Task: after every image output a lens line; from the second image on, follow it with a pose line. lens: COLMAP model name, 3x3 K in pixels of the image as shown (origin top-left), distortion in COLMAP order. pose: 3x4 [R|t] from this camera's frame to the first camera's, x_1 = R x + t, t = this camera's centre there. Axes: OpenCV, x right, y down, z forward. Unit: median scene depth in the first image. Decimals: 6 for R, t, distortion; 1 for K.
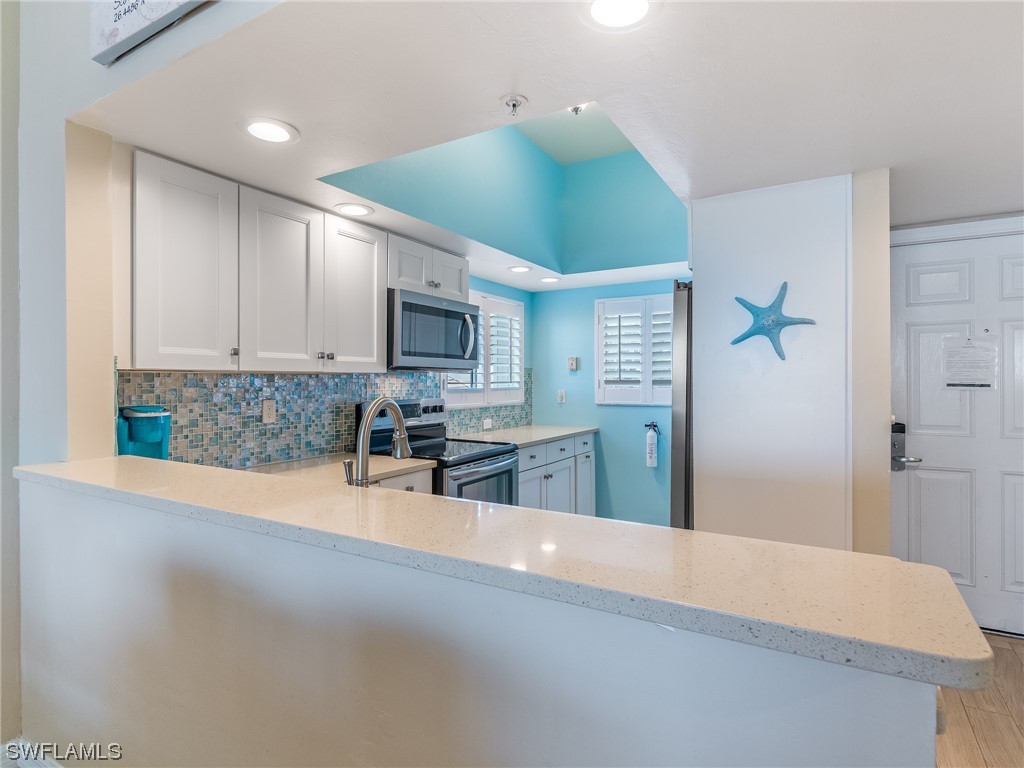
lens RADIAL K [[537.8, 0, 518.8], [0, 537.8, 384.2], [0, 0, 1]] dist [0.004311, -0.009179]
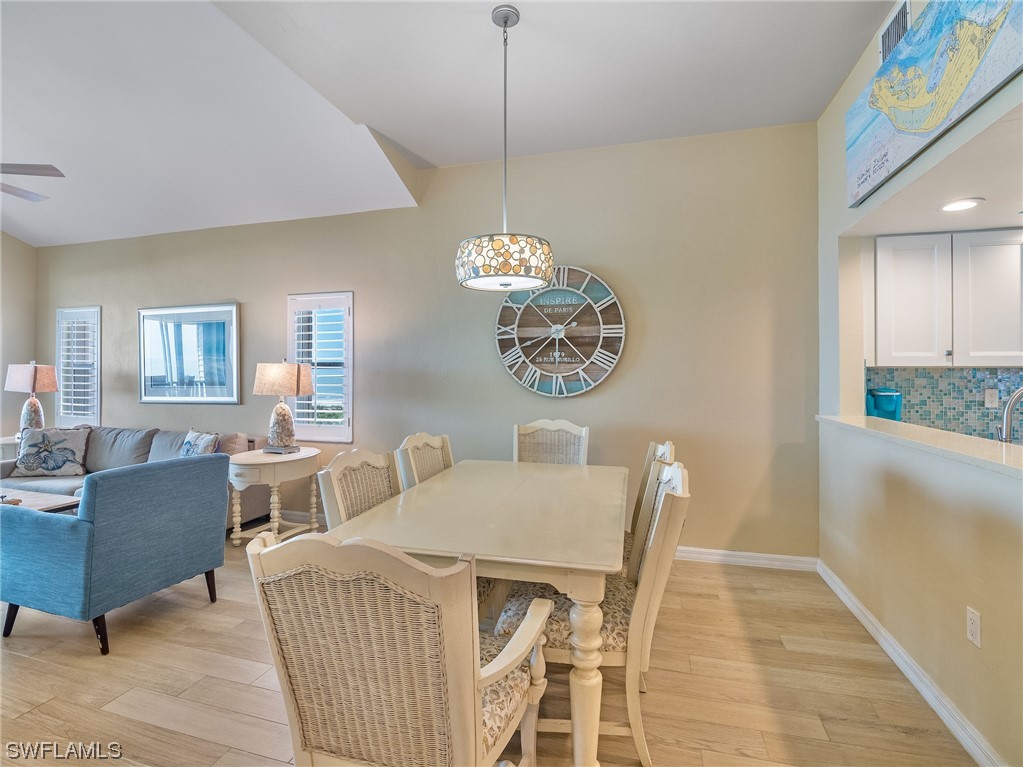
lens RADIAL K [[487.0, 0, 518.1], [0, 487.0, 369.6], [0, 0, 1]] dist [-0.011090, -0.006726]
pose [[0.243867, -0.007023, -0.969783, 0.329020], [-0.009010, 0.999914, -0.009507, 0.004443], [0.969767, 0.011057, 0.243783, -0.317391]]
